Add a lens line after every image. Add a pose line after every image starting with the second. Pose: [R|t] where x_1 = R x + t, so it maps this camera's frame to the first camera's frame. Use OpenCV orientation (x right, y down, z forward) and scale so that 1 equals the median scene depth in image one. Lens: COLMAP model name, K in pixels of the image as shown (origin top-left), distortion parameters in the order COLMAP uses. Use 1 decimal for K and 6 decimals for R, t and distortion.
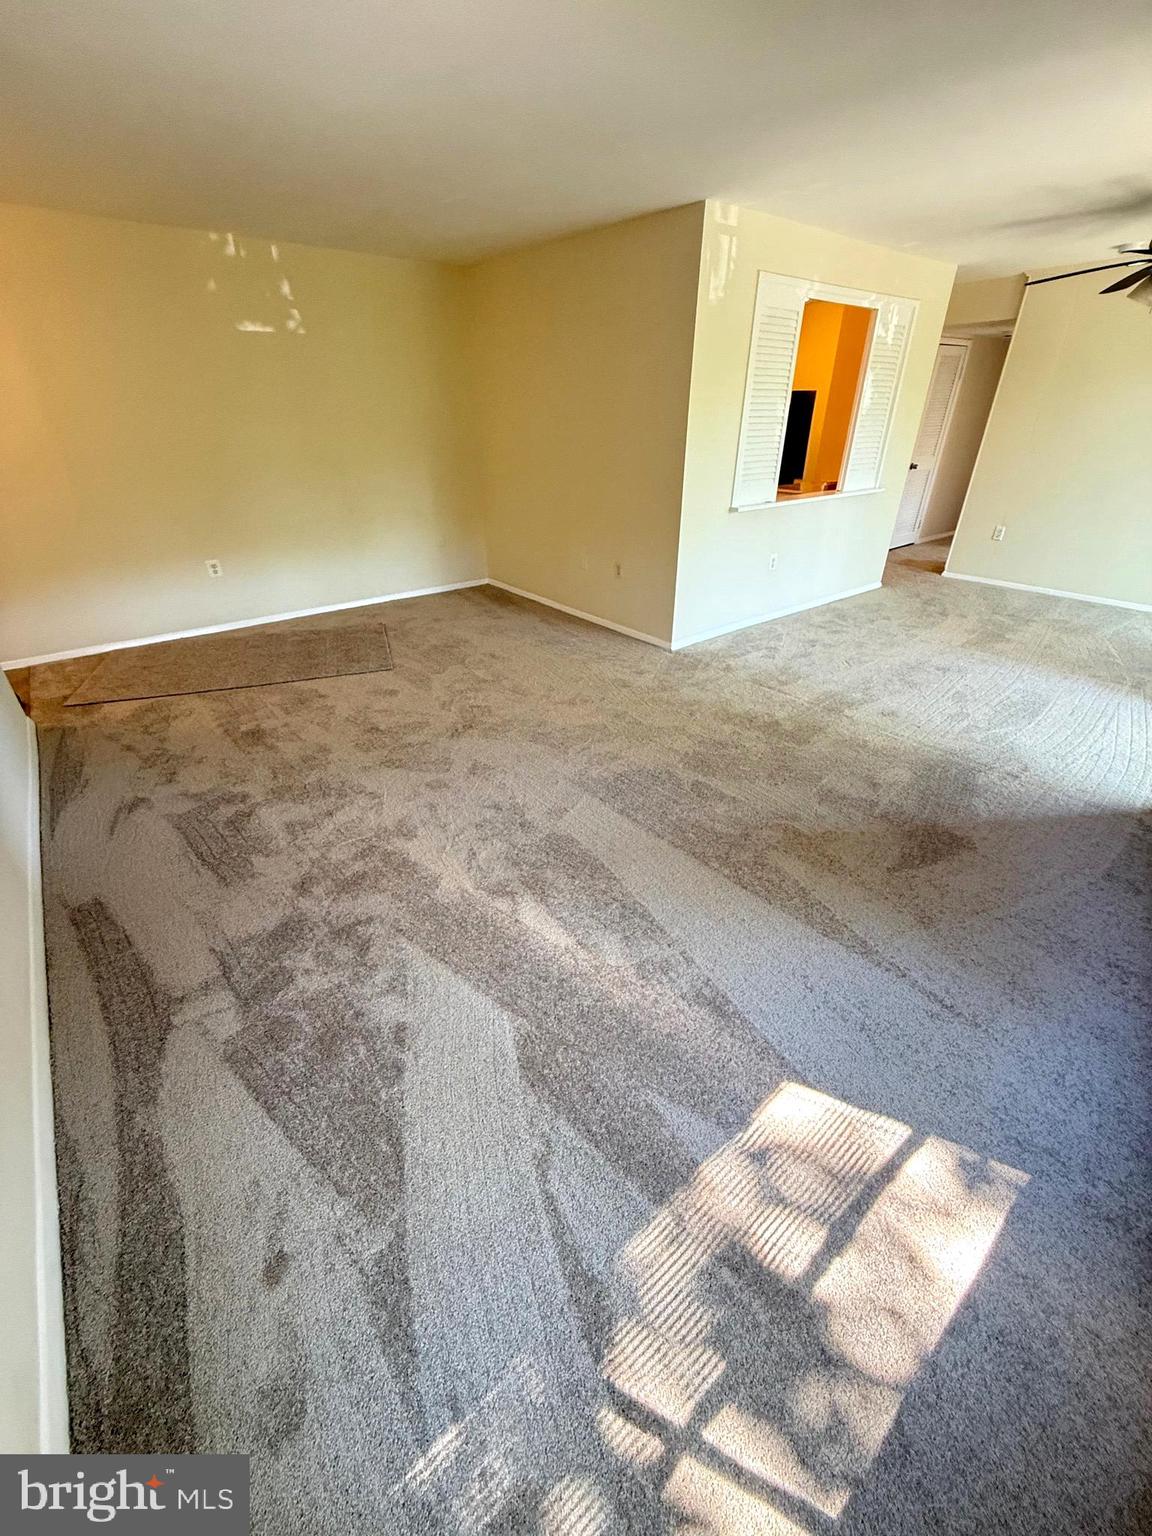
lens RADIAL K [[618.1, 0, 576.0], [0, 618.1, 768.0], [0, 0, 1]] dist [-0.000695, -0.000023]
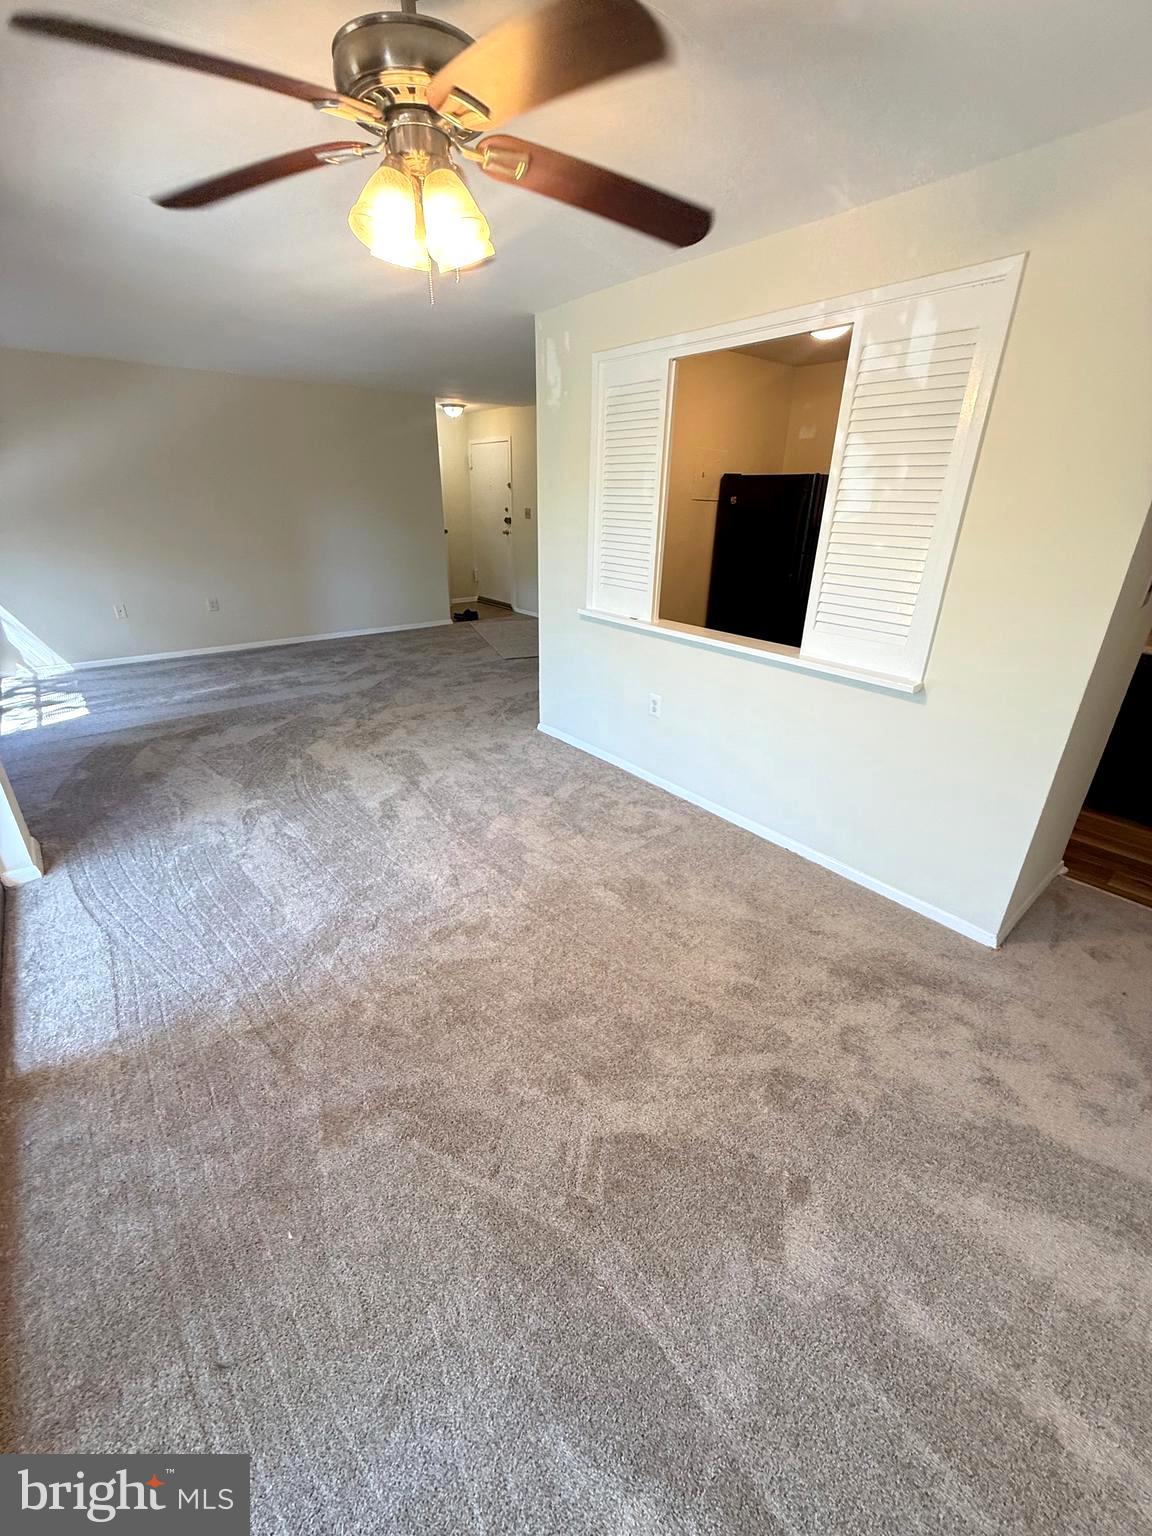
lens RADIAL K [[618.1, 0, 576.0], [0, 618.1, 768.0], [0, 0, 1]] dist [-0.000695, -0.000023]
pose [[0.003912, 0.407480, -0.913206, 1.202001], [-0.517860, 0.782046, 0.346736, -0.570278], [0.855457, 0.471556, 0.214077, 0.957783]]
